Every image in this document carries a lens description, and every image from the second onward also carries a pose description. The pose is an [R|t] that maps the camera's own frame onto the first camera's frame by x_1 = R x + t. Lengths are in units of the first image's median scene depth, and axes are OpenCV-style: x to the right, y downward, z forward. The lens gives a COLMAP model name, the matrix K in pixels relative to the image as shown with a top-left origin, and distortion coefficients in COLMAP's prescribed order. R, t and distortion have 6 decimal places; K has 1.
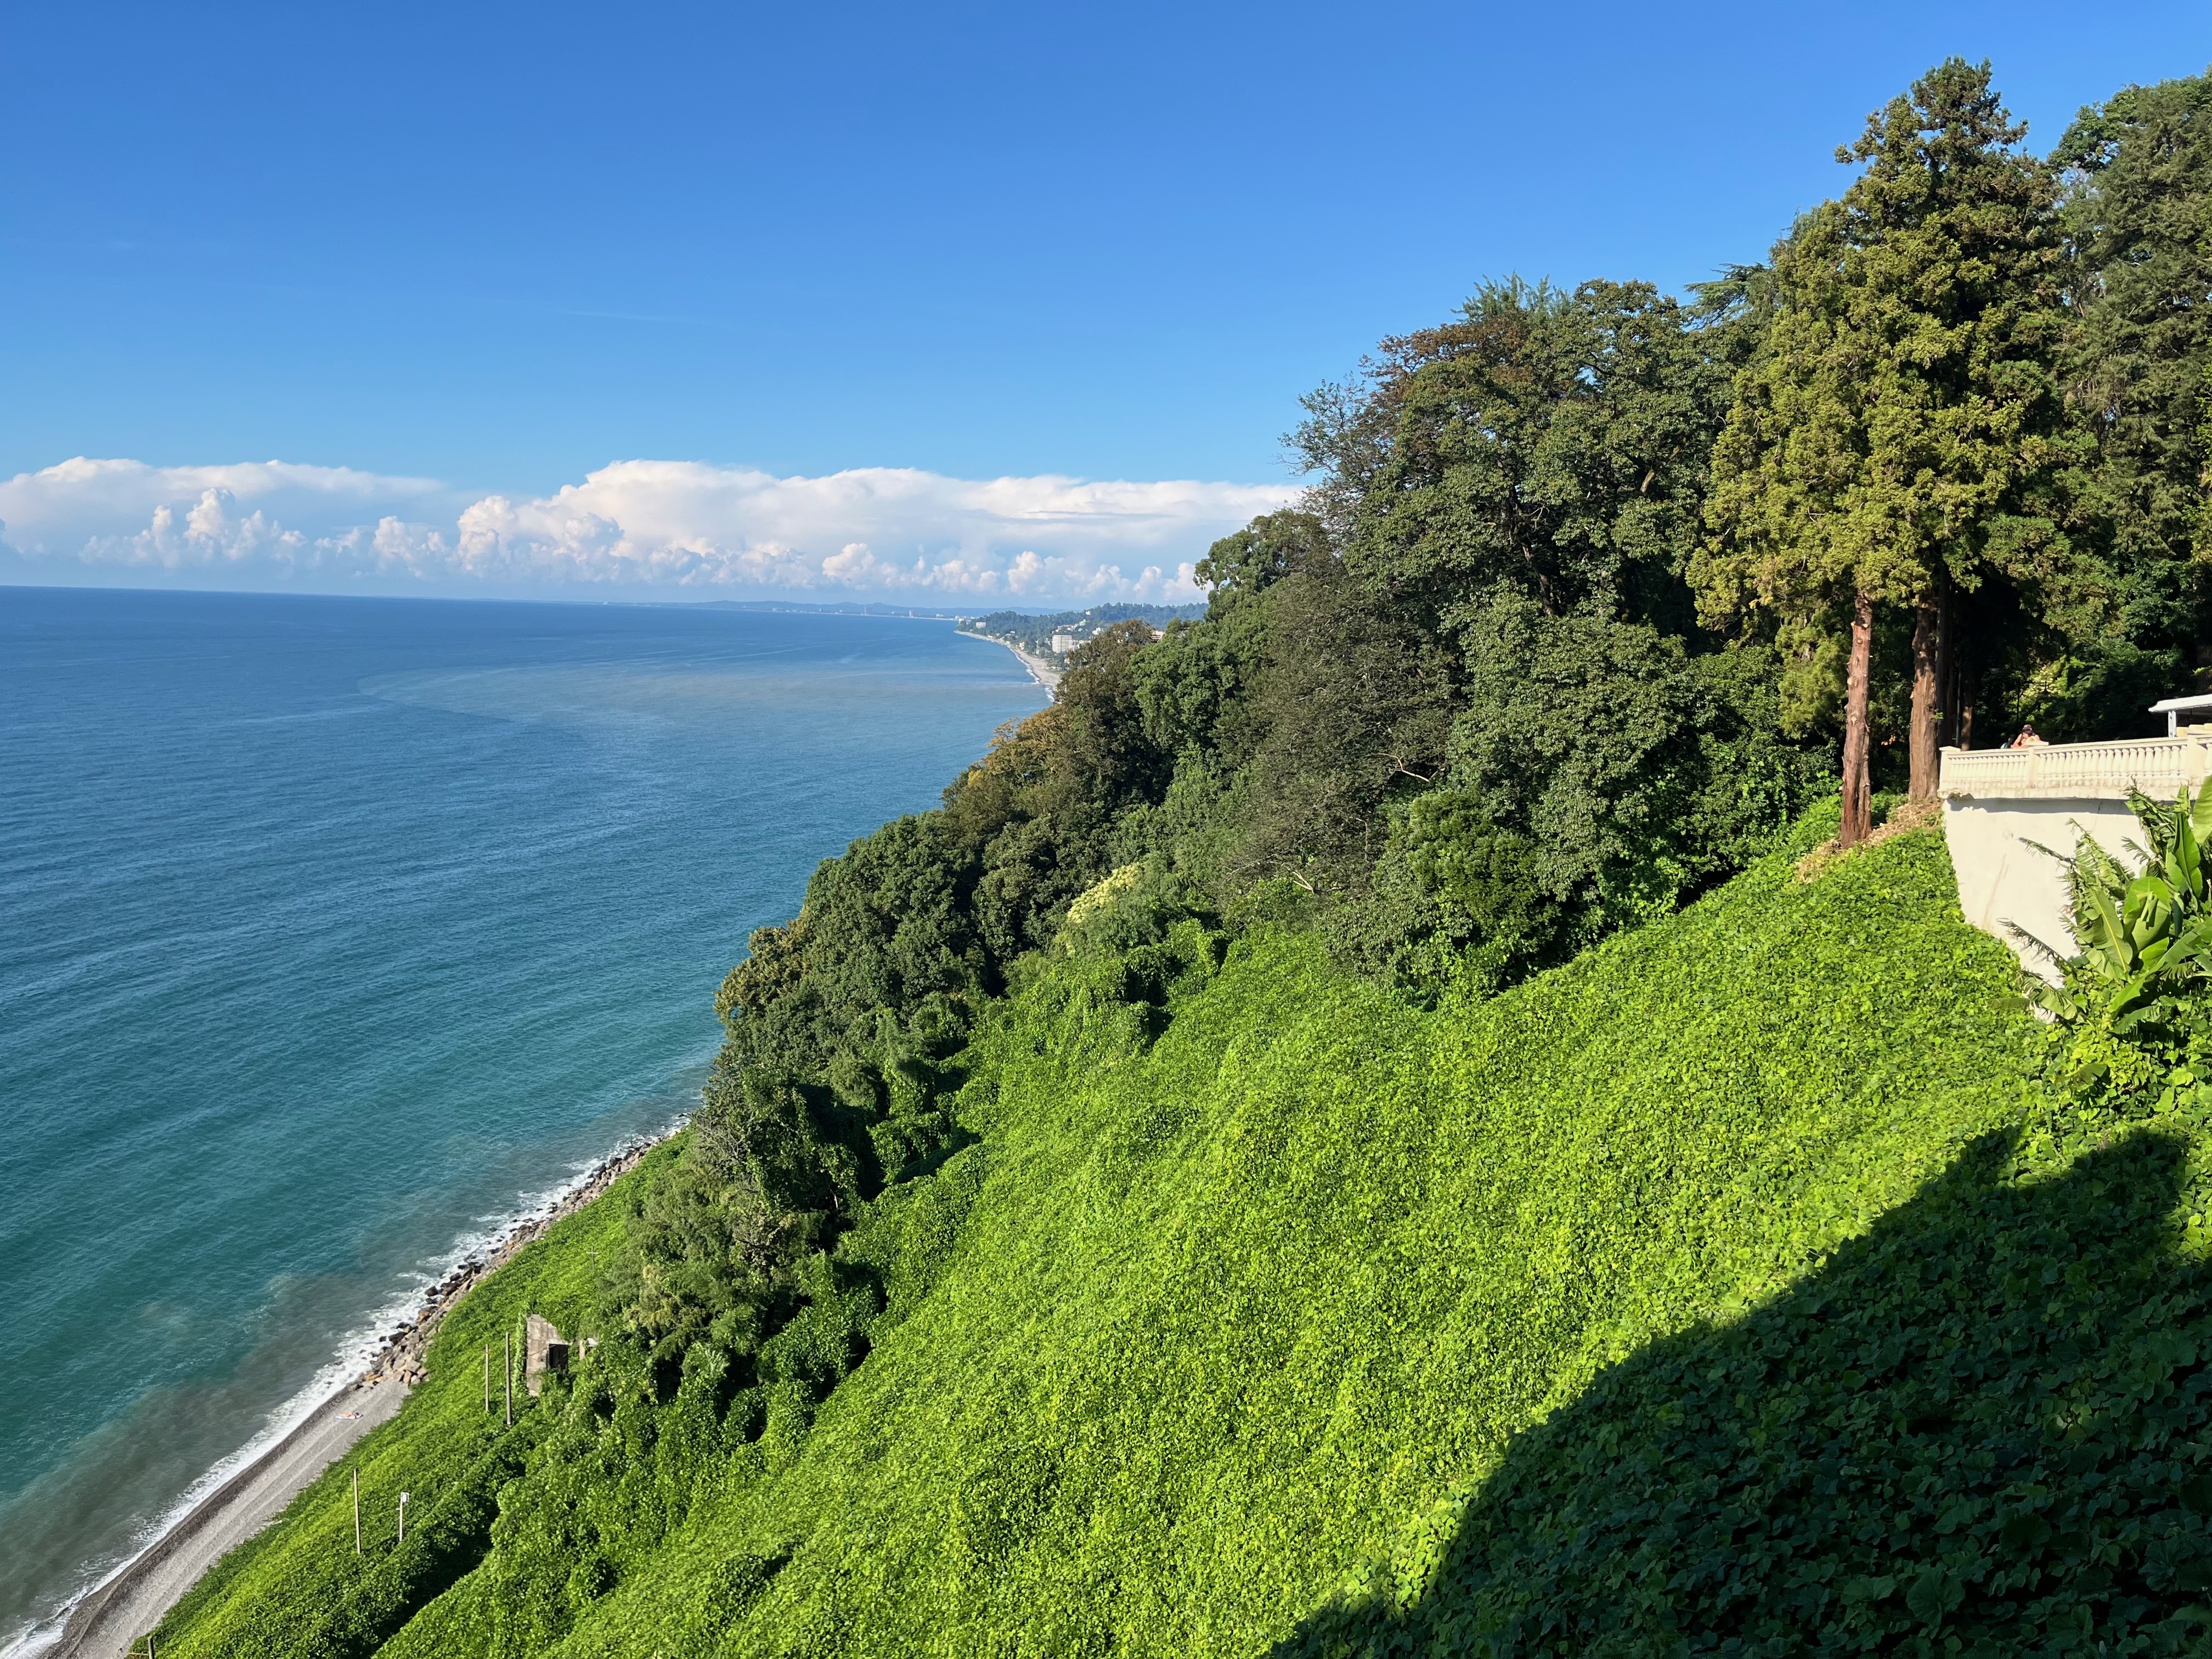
lens RADIAL K [[1661.3, 0, 1106.0], [0, 1661.3, 829.5], [0, 0, 1]] dist [0.075940, -0.071502]
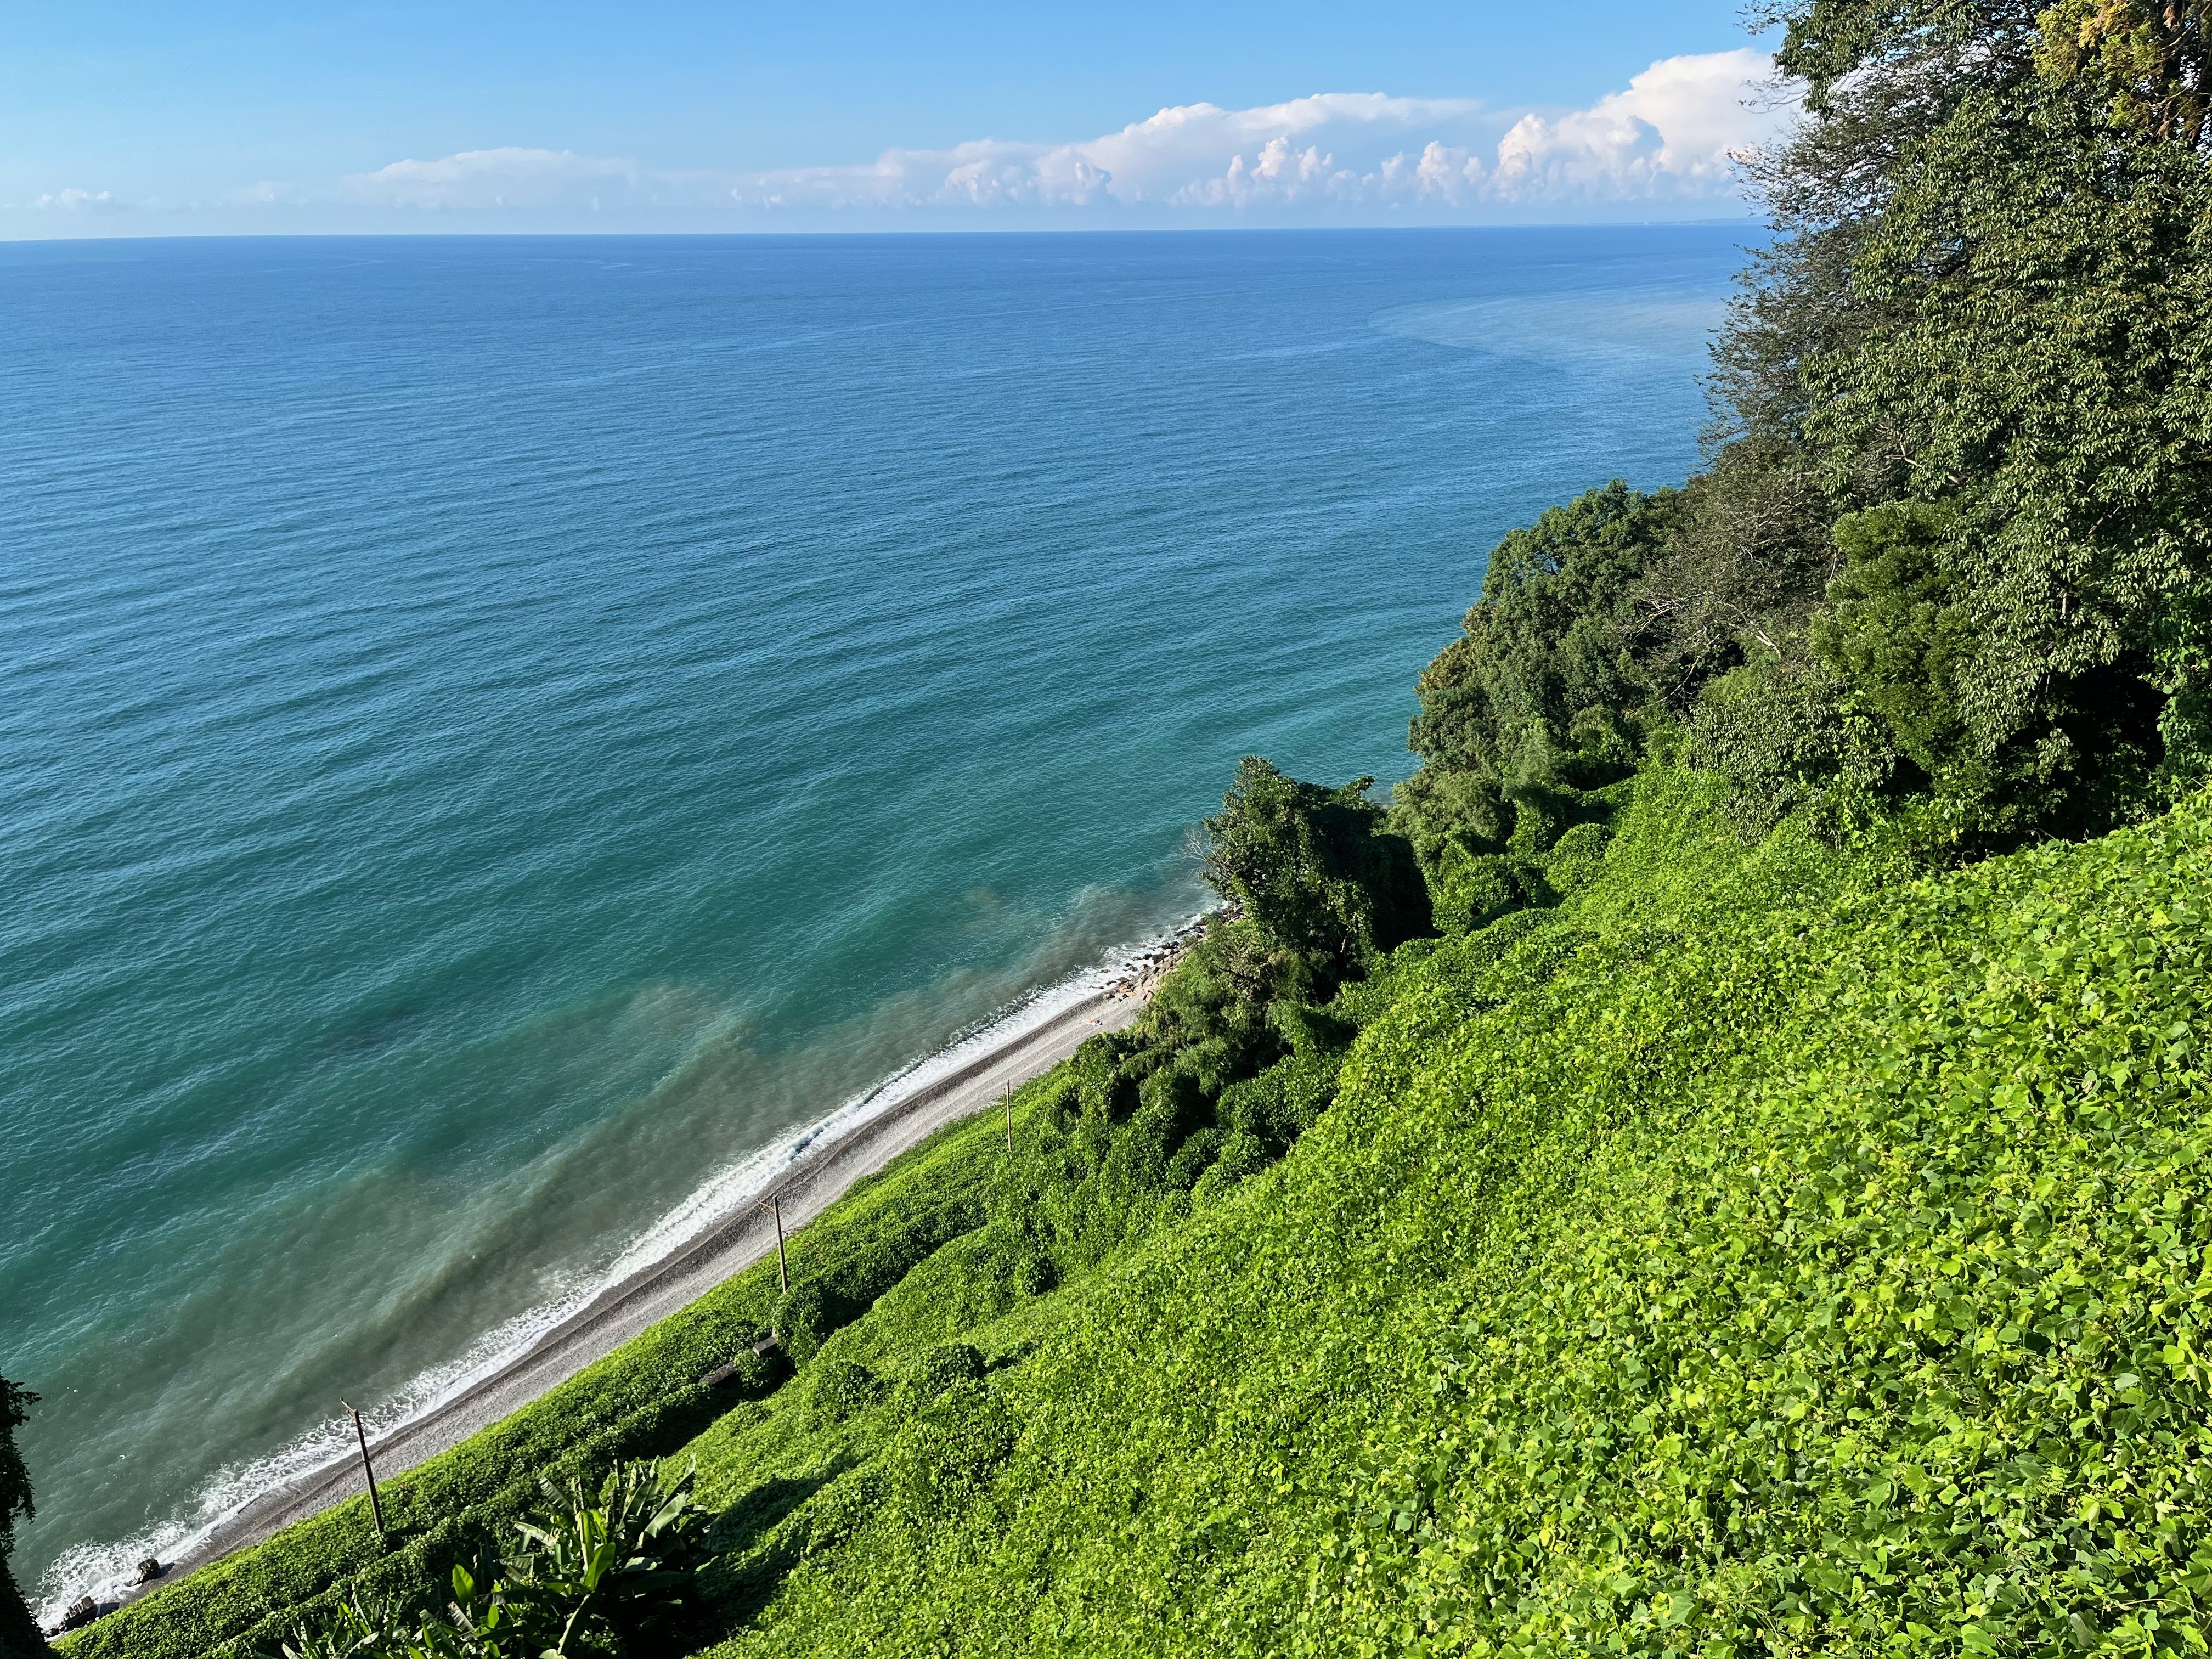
lens RADIAL K [[1661.3, 0, 1106.0], [0, 1661.3, 829.5], [0, 0, 1]] dist [0.075940, -0.071502]
pose [[0.838212, 0.155075, -0.522831, 0.170785], [-0.042534, 0.974387, 0.220818, -0.017706], [0.543683, -0.162854, 0.823339, 0.241090]]
